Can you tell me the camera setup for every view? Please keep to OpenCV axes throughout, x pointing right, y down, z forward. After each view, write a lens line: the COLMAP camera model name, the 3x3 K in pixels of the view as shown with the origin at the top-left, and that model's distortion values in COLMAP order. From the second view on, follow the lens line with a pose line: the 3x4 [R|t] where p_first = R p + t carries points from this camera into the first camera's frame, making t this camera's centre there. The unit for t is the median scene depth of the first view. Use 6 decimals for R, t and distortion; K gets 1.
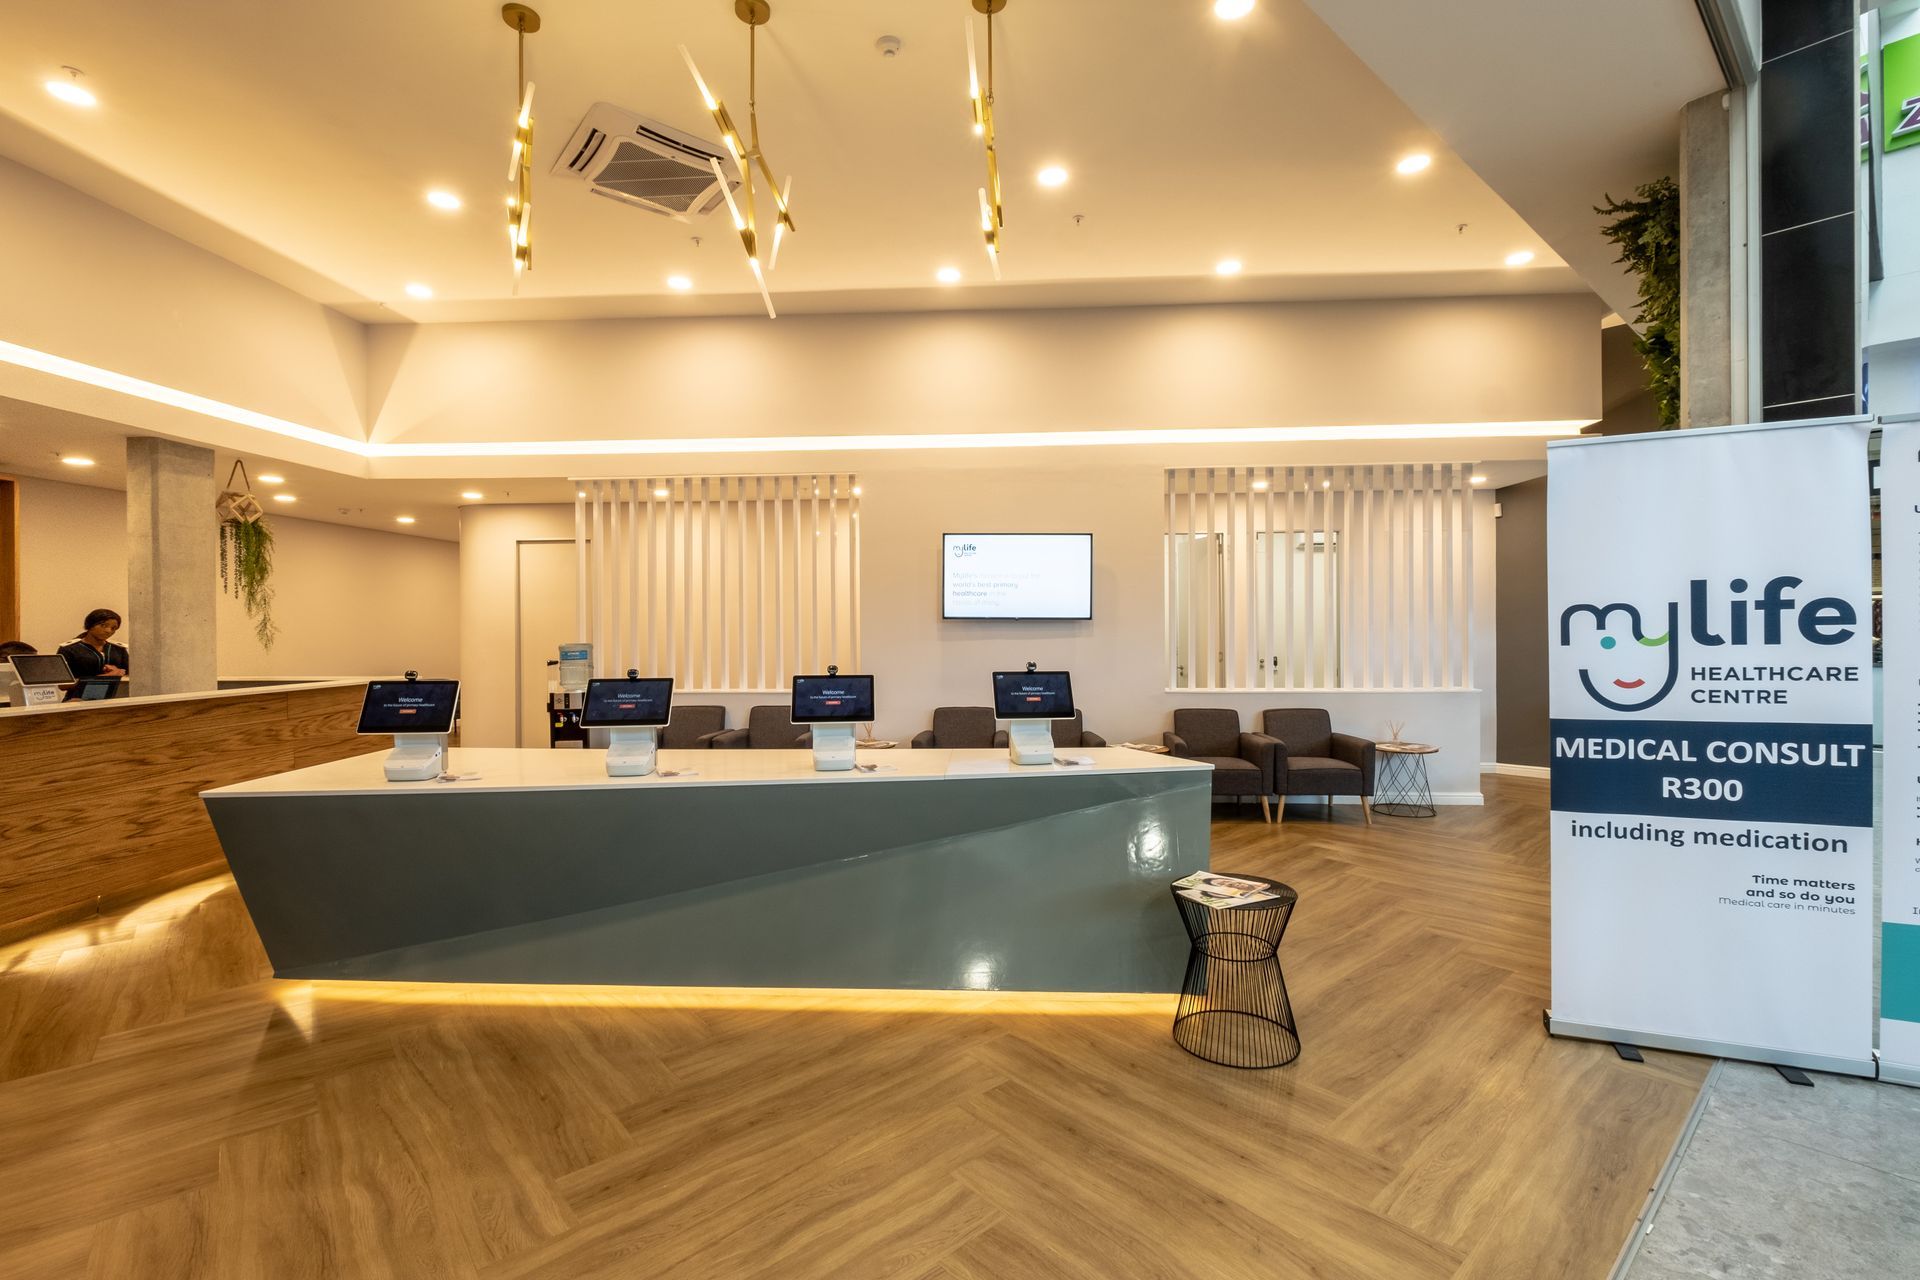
lens RADIAL K [[844.3, 0, 957.6], [0, 844.3, 630.8], [0, 0, 1]] dist [-0.000771, 0.000170]
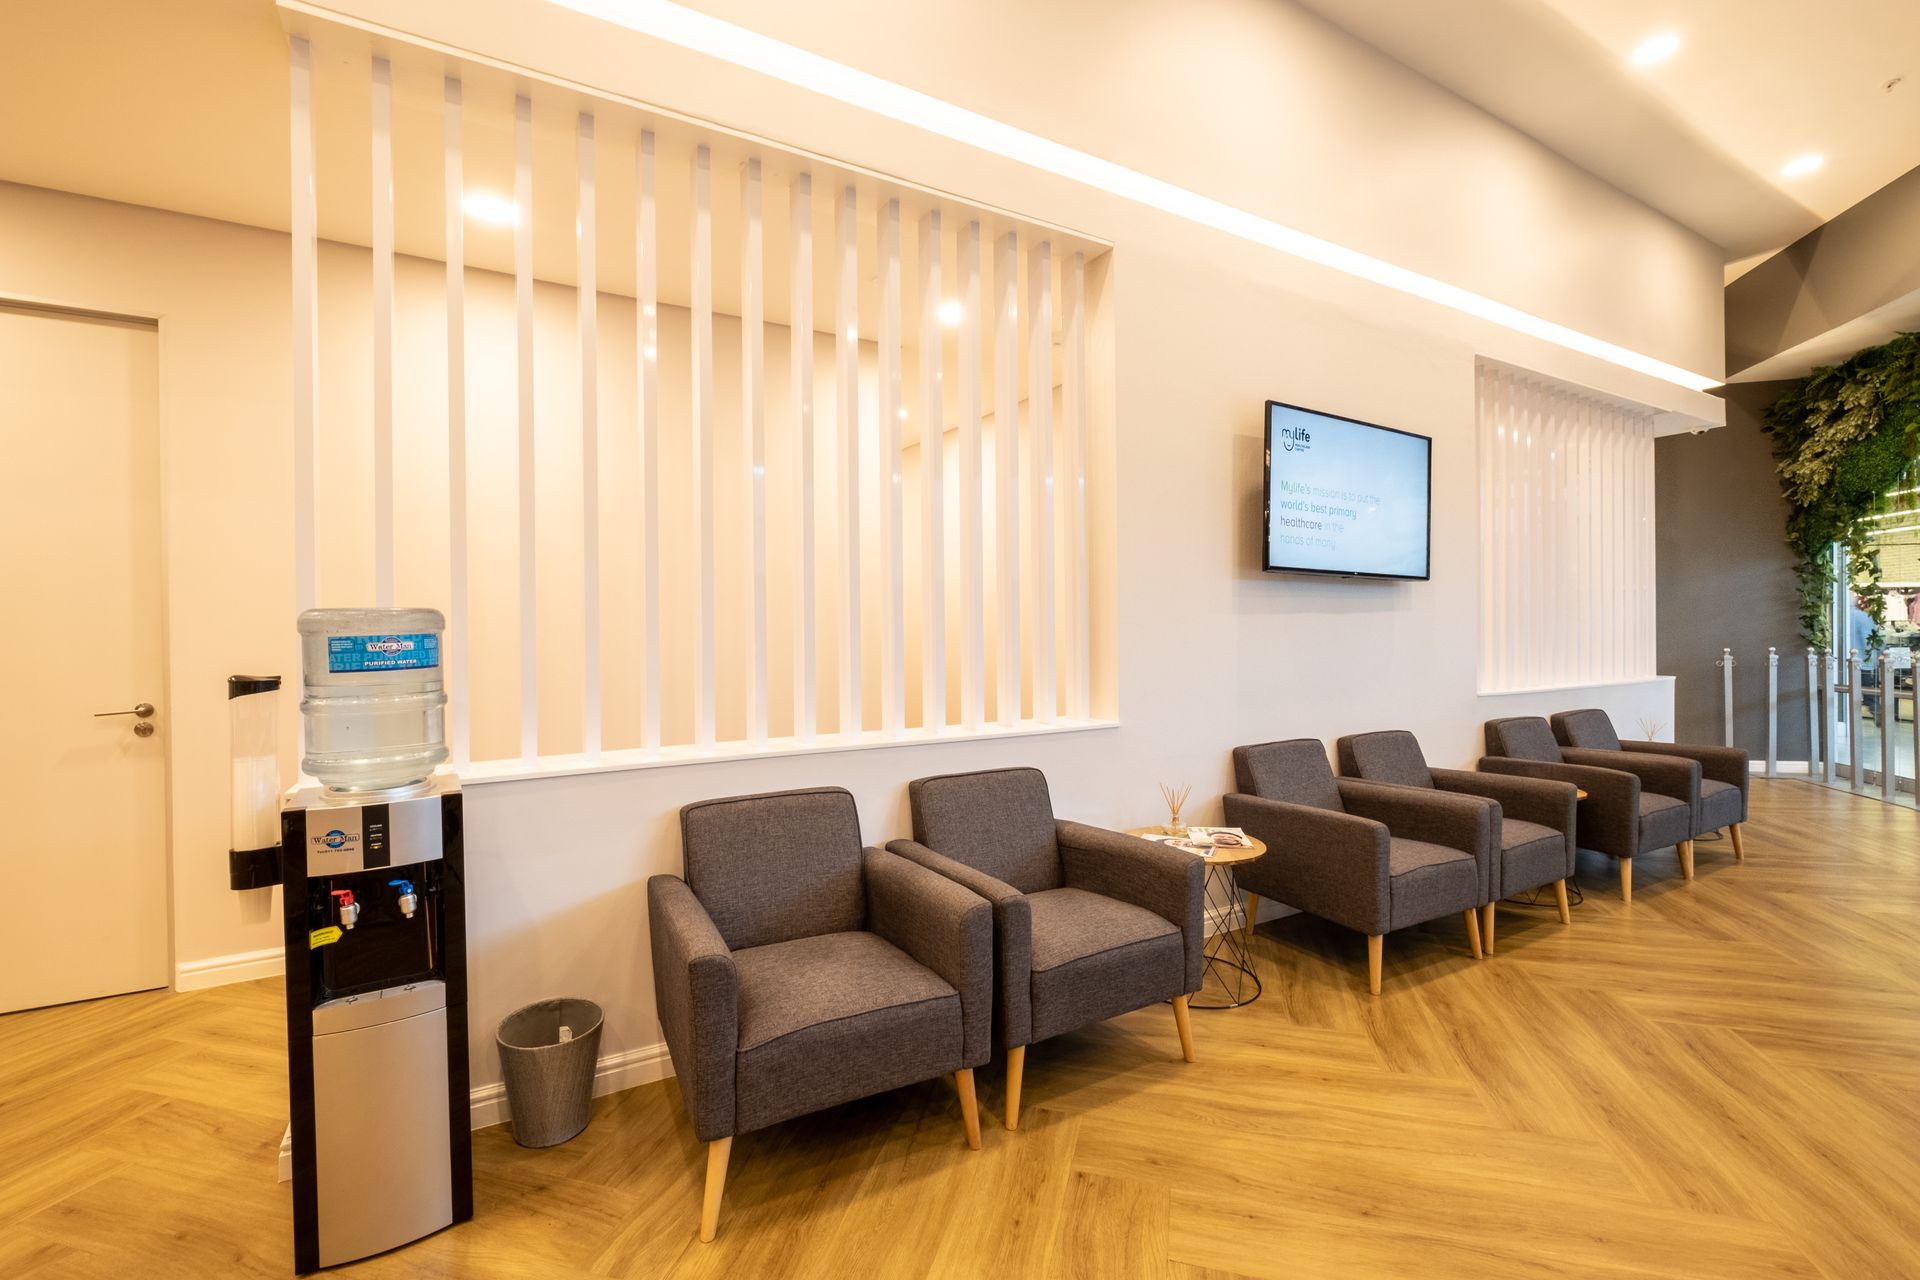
lens RADIAL K [[844.3, 0, 957.6], [0, 844.3, 630.8], [0, 0, 1]] dist [-0.000771, 0.000170]
pose [[0.832532, 0.001062, 0.553976, -0.472026], [0.005700, 0.999929, -0.010483, 0.027411], [-0.553947, 0.011885, 0.832467, 0.717959]]
